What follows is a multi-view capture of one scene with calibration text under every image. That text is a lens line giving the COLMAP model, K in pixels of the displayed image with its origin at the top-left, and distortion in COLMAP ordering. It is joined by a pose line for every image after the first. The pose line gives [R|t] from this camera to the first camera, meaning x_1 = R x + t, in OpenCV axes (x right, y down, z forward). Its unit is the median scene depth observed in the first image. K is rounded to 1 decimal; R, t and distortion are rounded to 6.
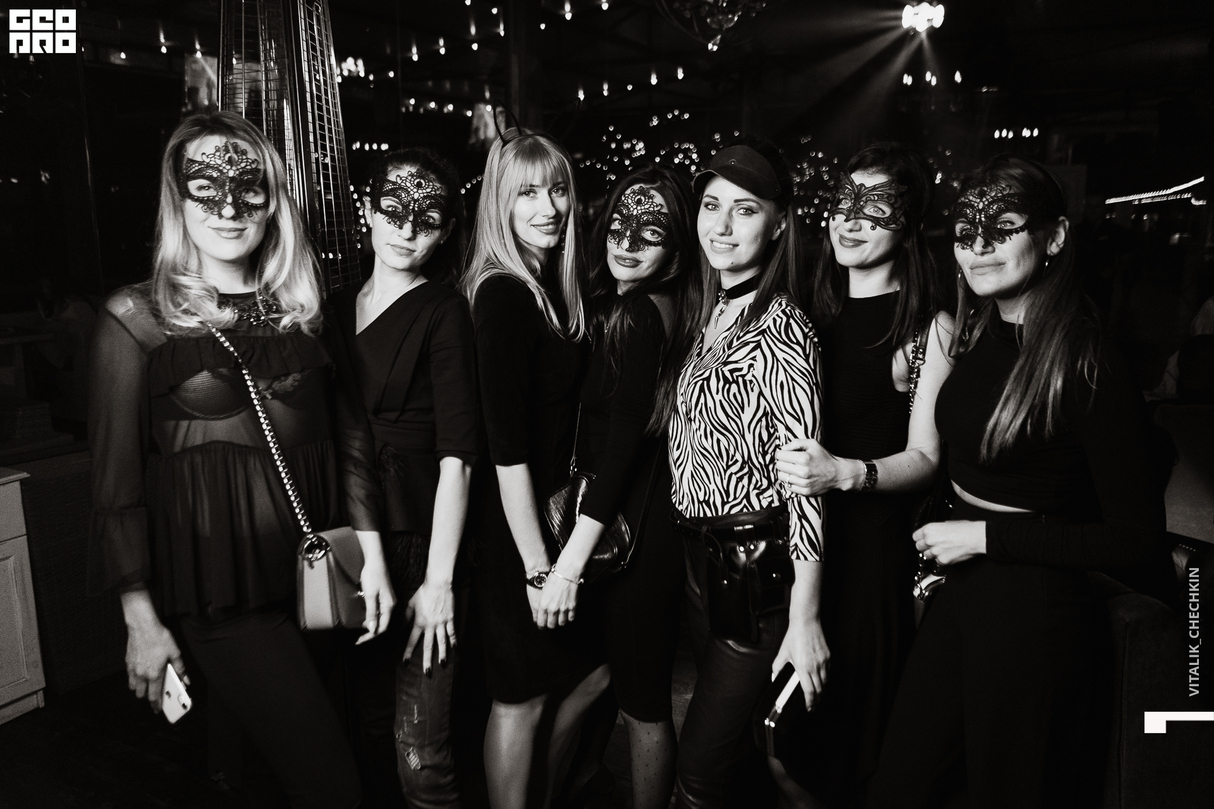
lens RADIAL K [[960.1, 0, 607.0], [0, 960.1, 404.5], [0, 0, 1]] dist [0.060657, -0.000922]
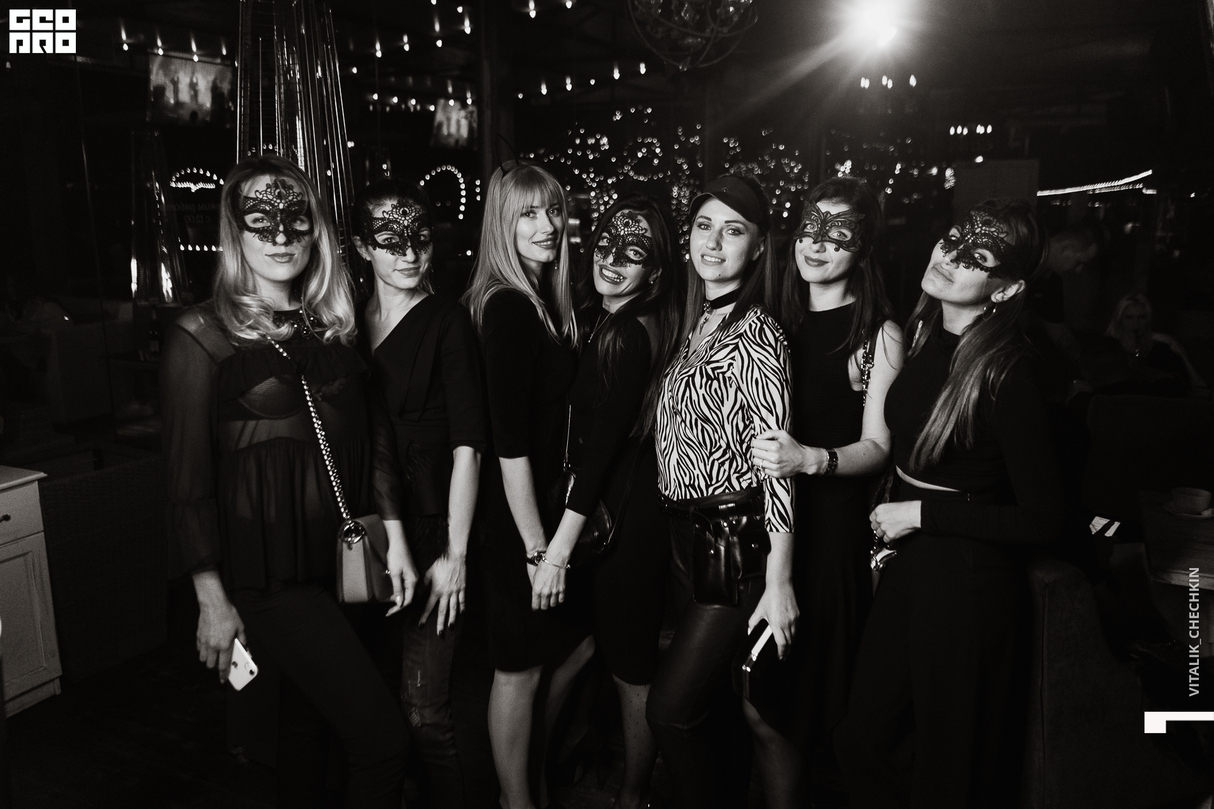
lens RADIAL K [[1001.5, 0, 606.7], [0, 1001.5, 424.6], [0, 0, 1]] dist [-0.002042, 0.200102]
pose [[0.998925, -0.015077, 0.043842, -0.049249], [0.013932, 0.999557, 0.026299, -0.003428], [-0.044219, -0.025660, 0.998692, -0.180989]]
